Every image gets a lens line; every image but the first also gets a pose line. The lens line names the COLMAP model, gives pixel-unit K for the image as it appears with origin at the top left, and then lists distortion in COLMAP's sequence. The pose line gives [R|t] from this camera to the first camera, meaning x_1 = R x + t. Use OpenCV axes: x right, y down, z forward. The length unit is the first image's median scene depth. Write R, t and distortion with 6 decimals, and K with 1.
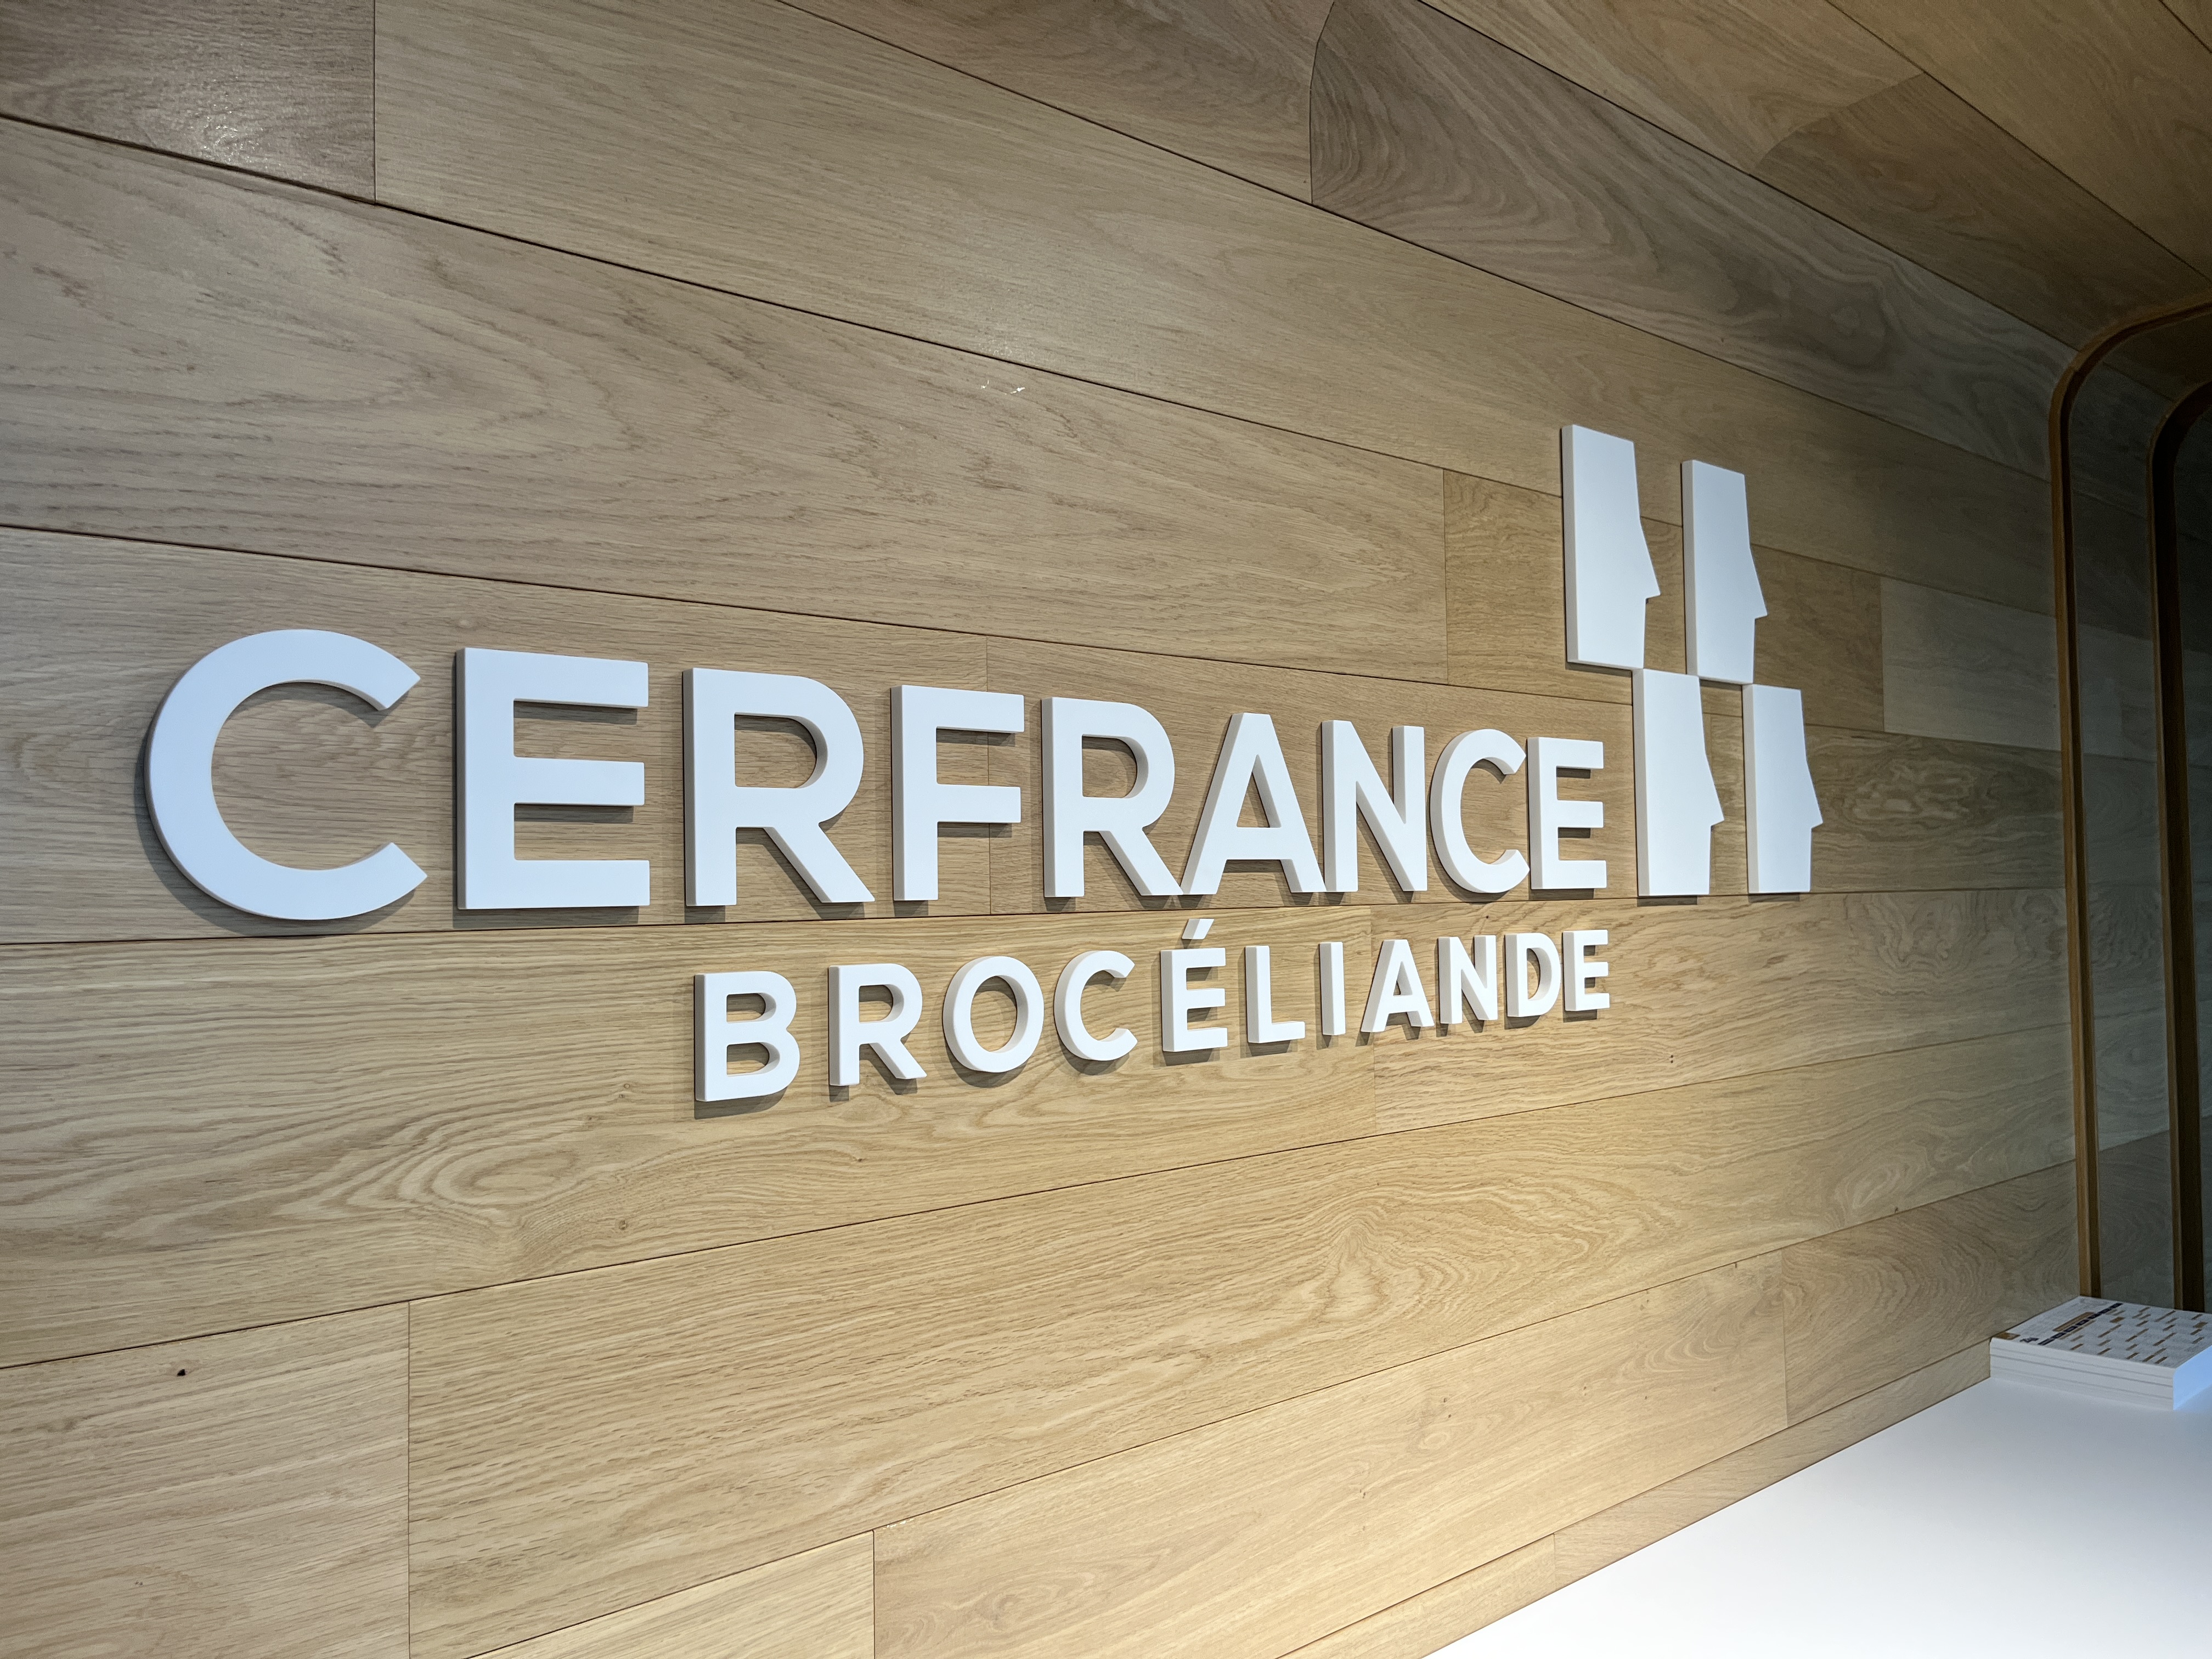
lens RADIAL K [[1656.3, 0, 1082.5], [0, 1656.3, 841.6], [0, 0, 1]] dist [0.061824, -0.000920]
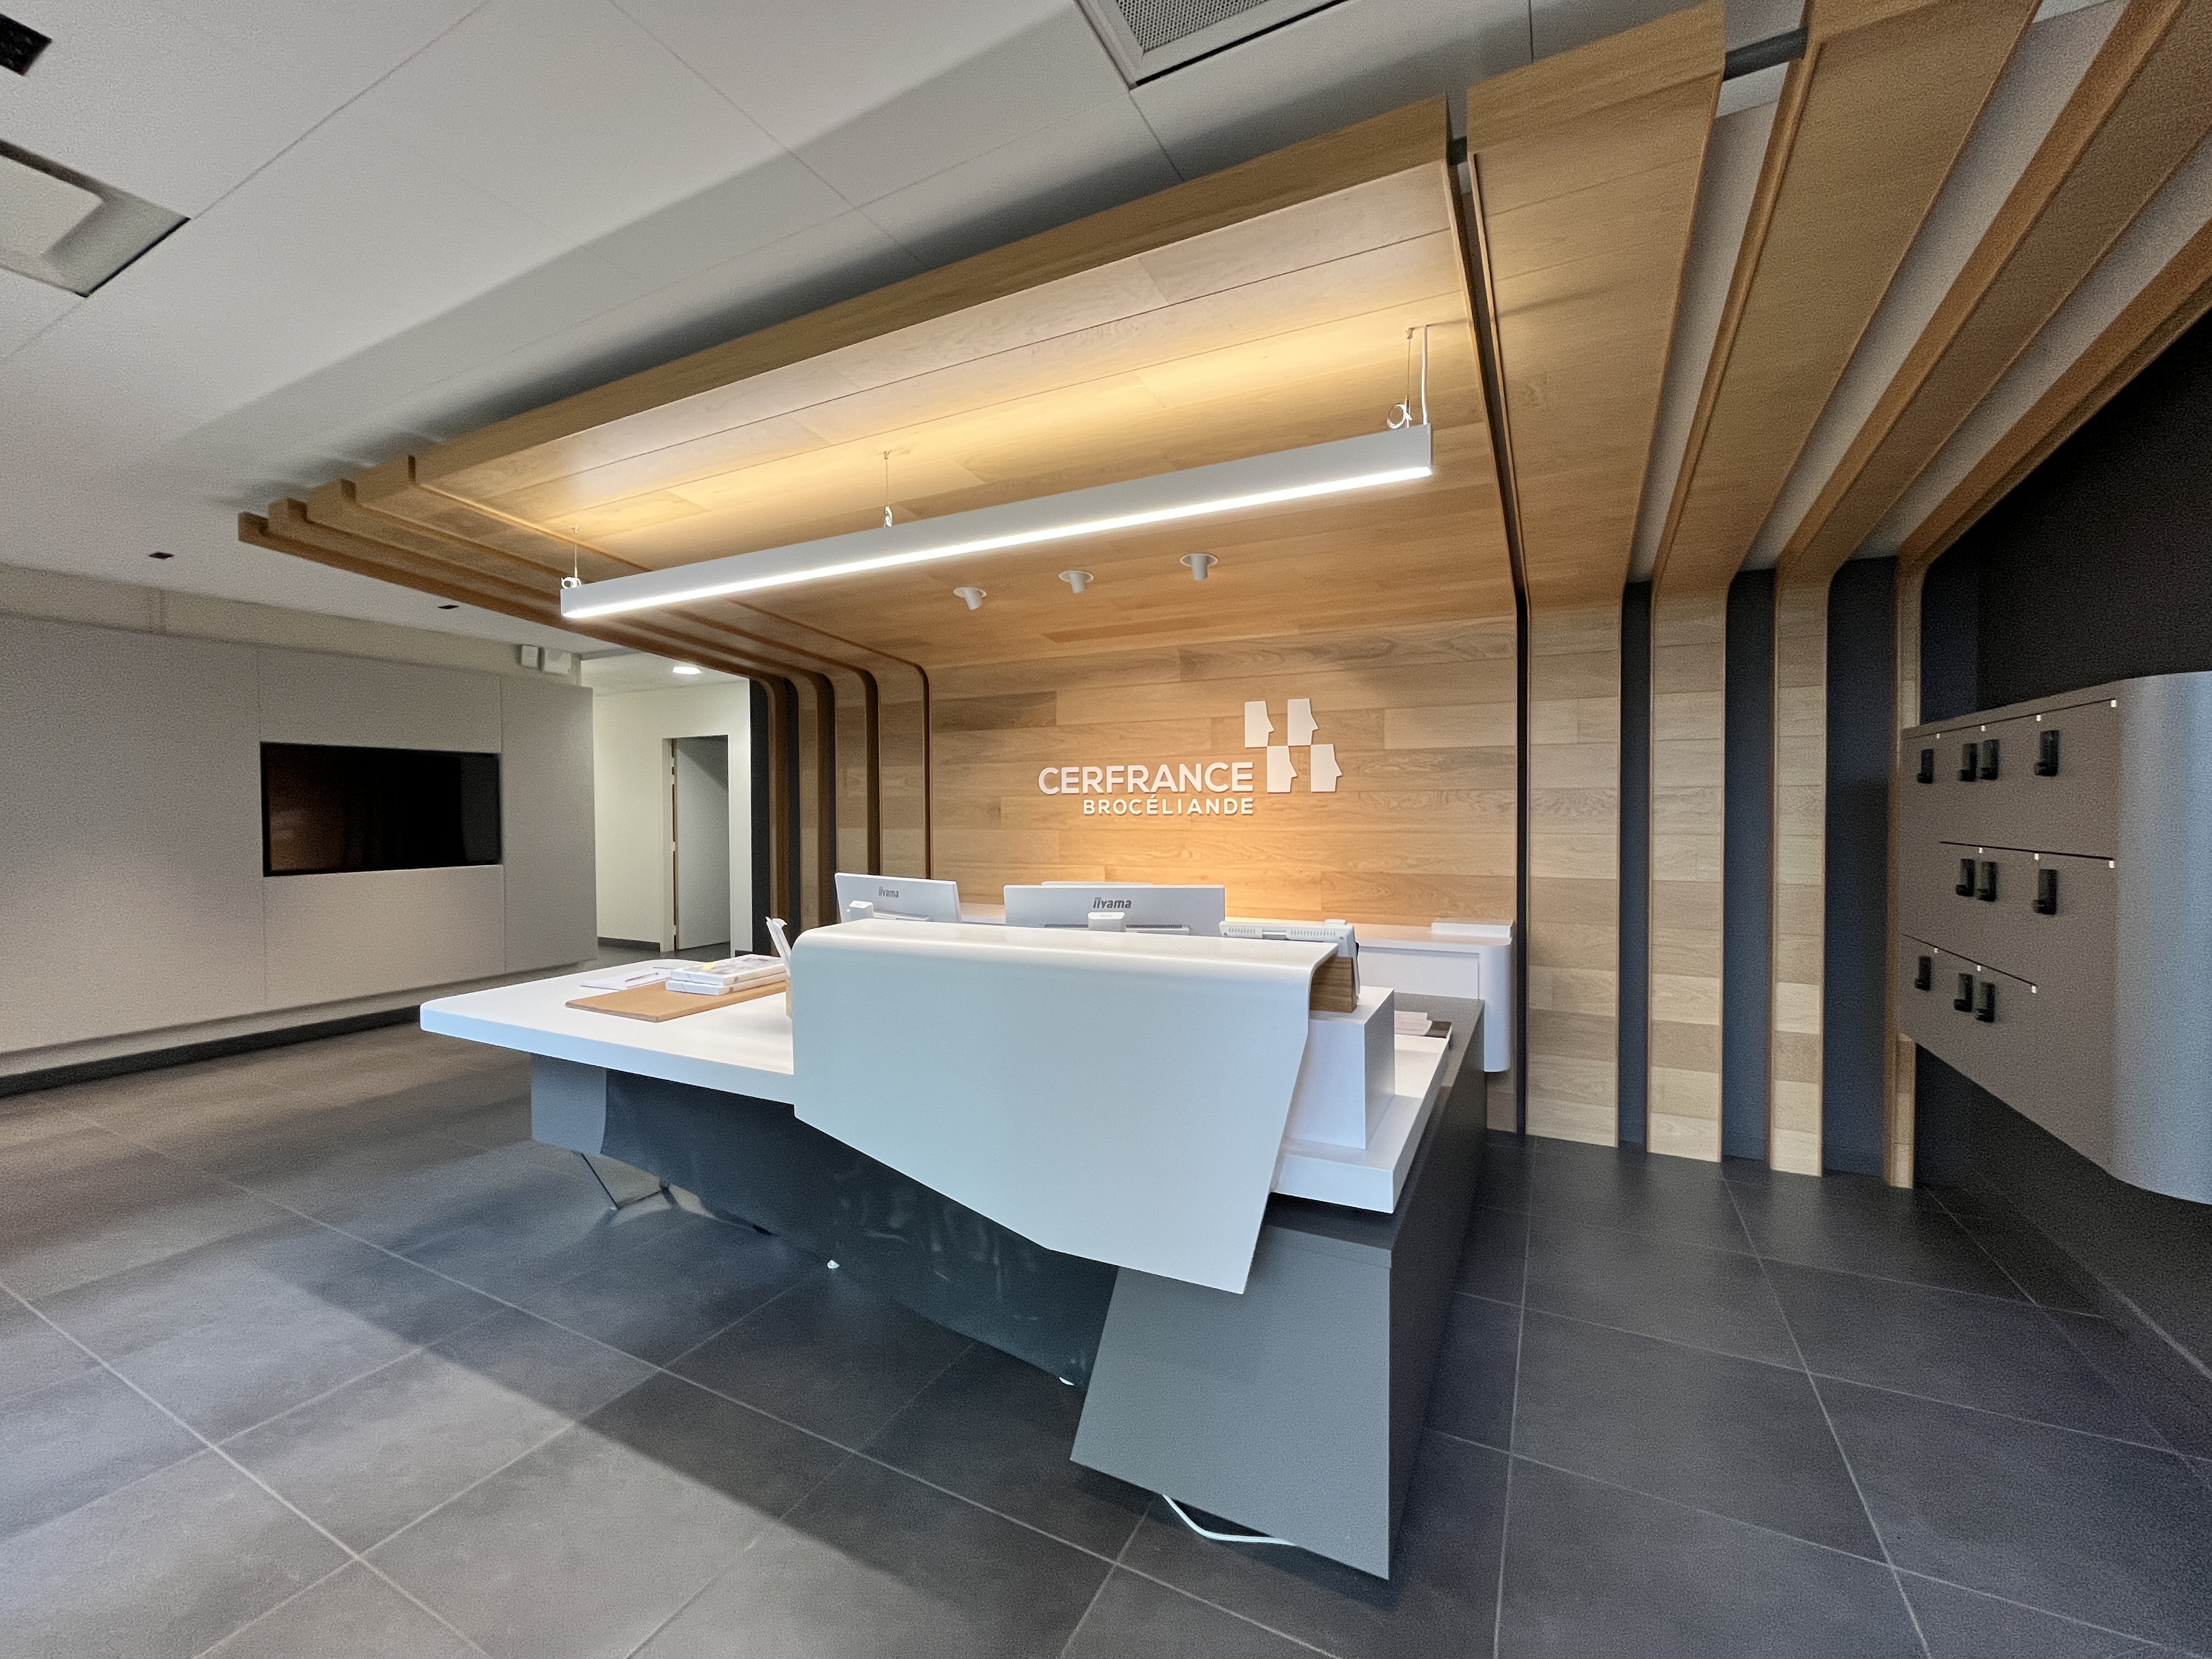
lens RADIAL K [[894.2, 0, 1100.8], [0, 894.2, 822.3], [0, 0, 1]] dist [0.000657, -0.000058]
pose [[0.371246, 0.031559, -0.927998, 3.216521], [0.030630, 0.998462, 0.046209, -0.018706], [0.928029, -0.045579, 0.369708, -0.556073]]
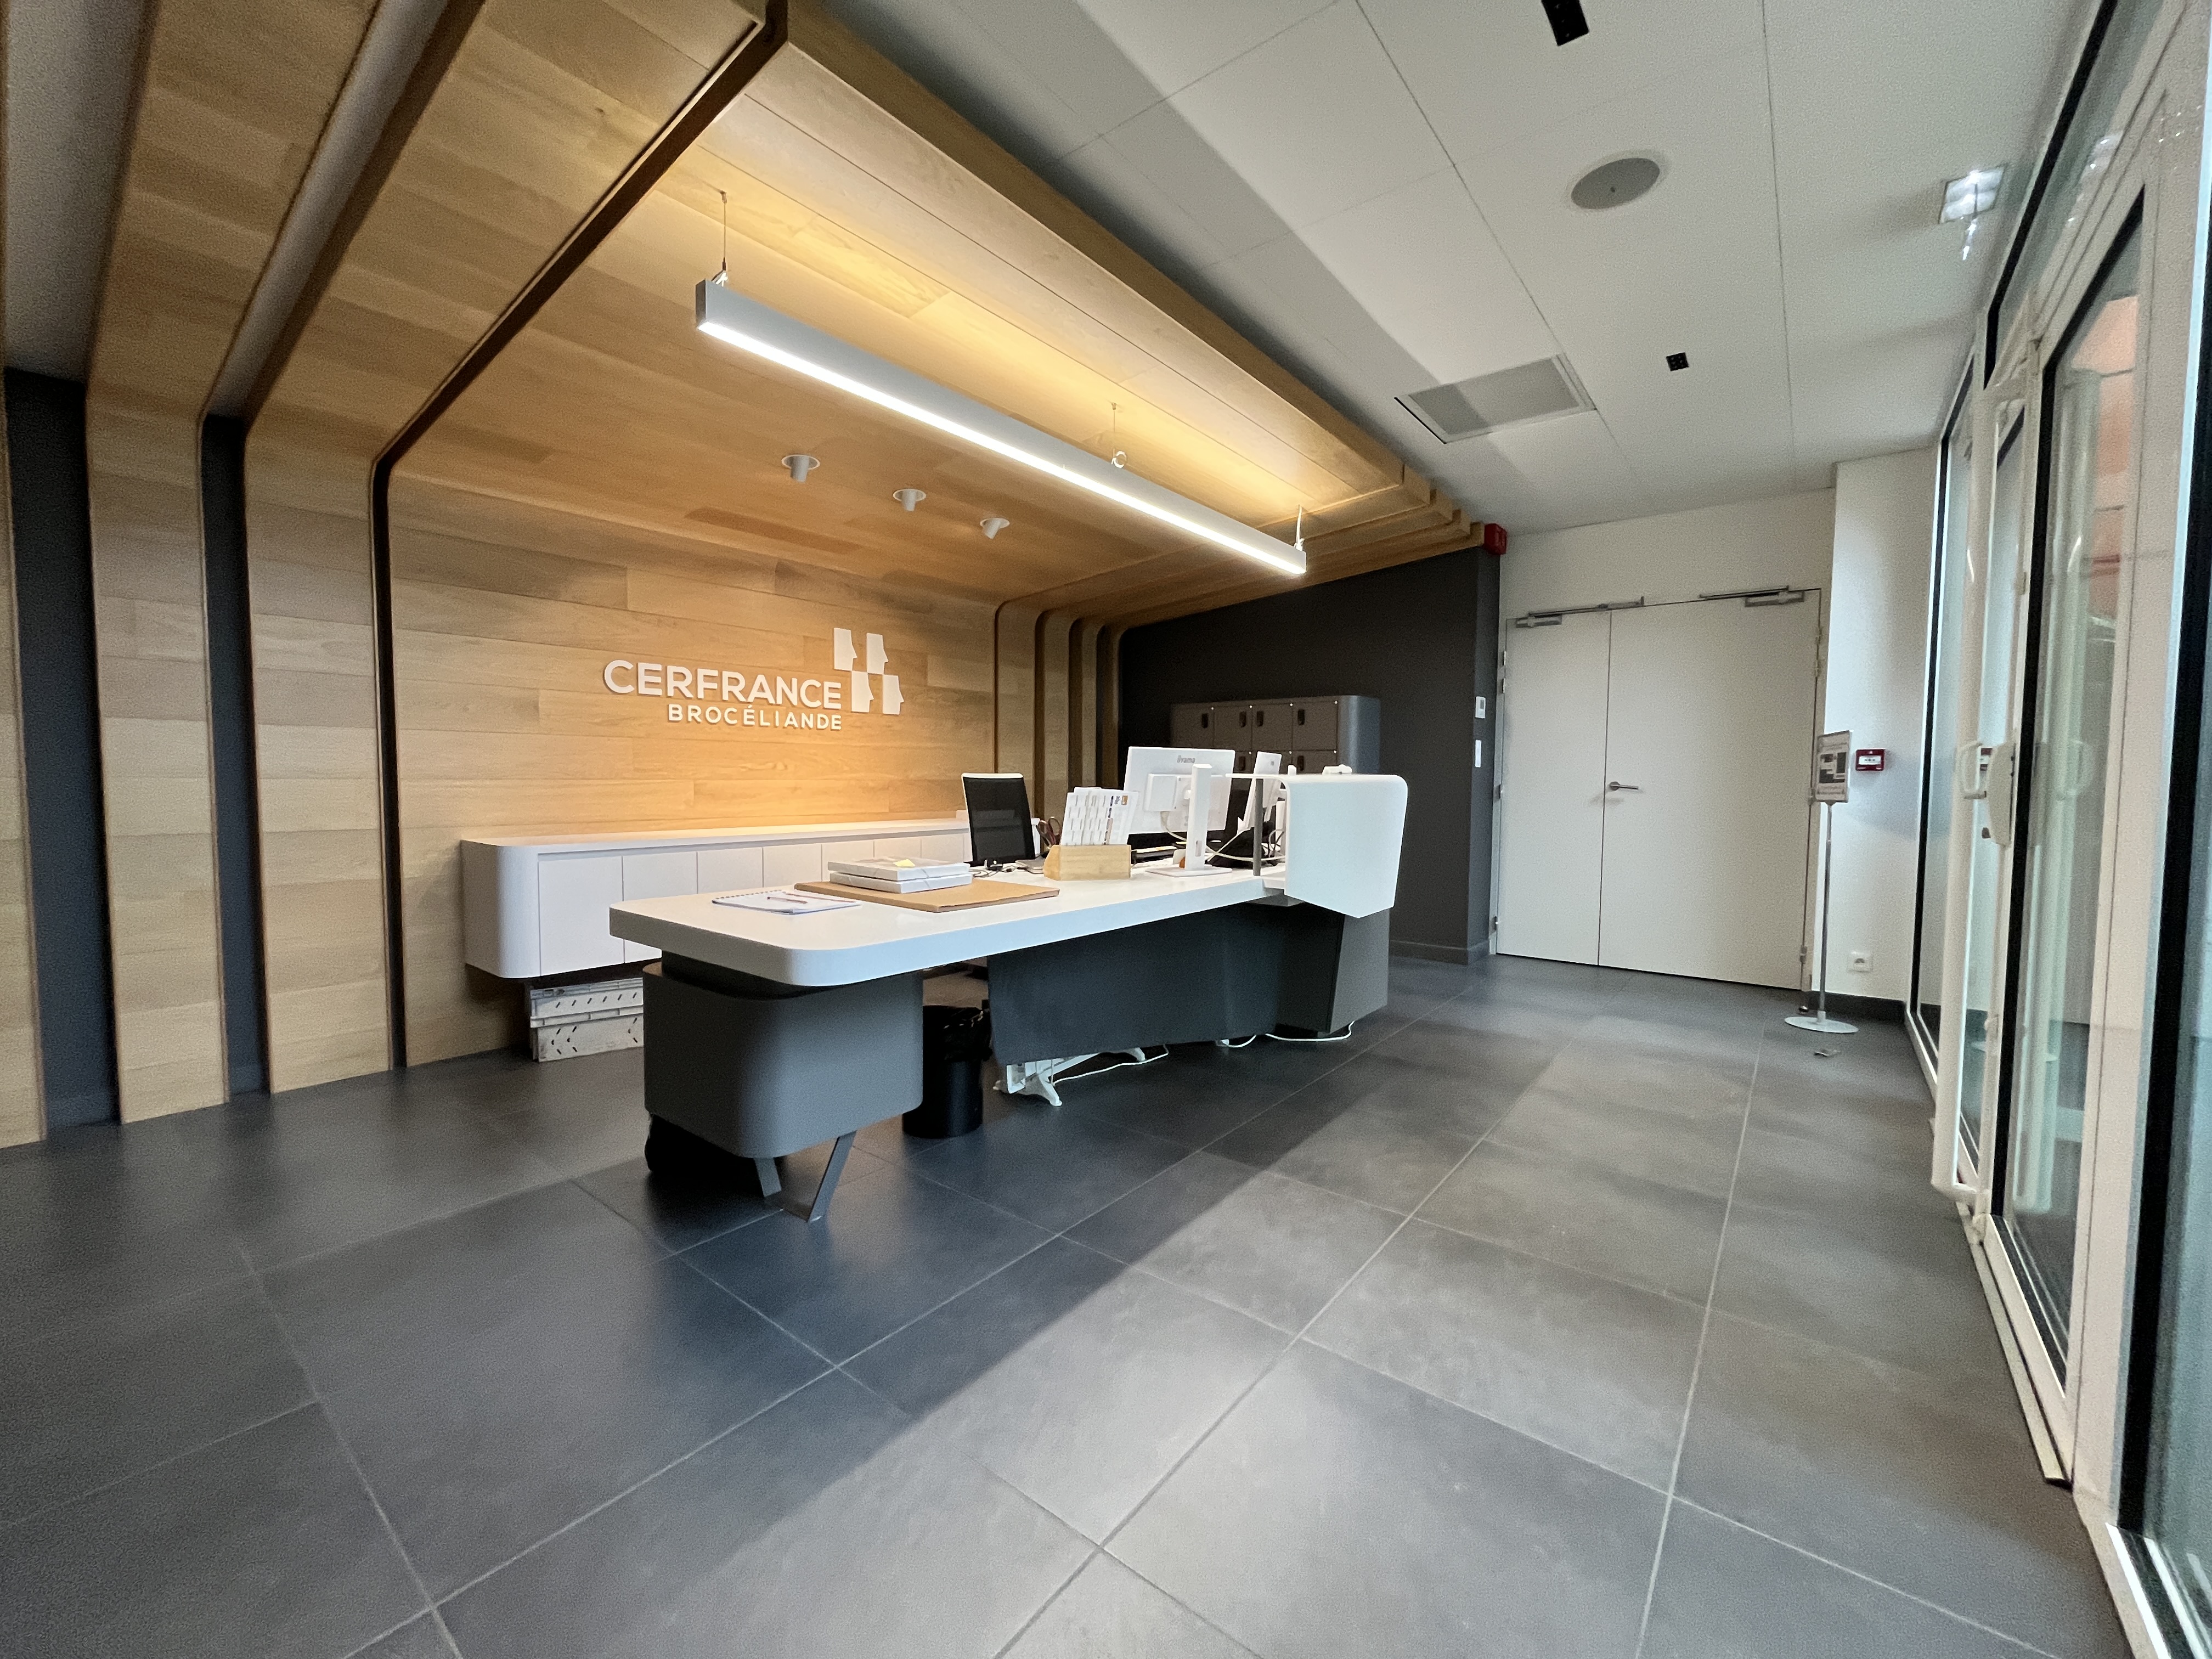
lens RADIAL K [[894.2, 0, 1100.8], [0, 894.2, 822.3], [0, 0, 1]] dist [0.000657, -0.000058]
pose [[0.982015, 0.016530, 0.188077, 0.736476], [-0.032295, 0.996185, 0.081070, 0.165963], [-0.186020, -0.085686, 0.978803, -2.654128]]
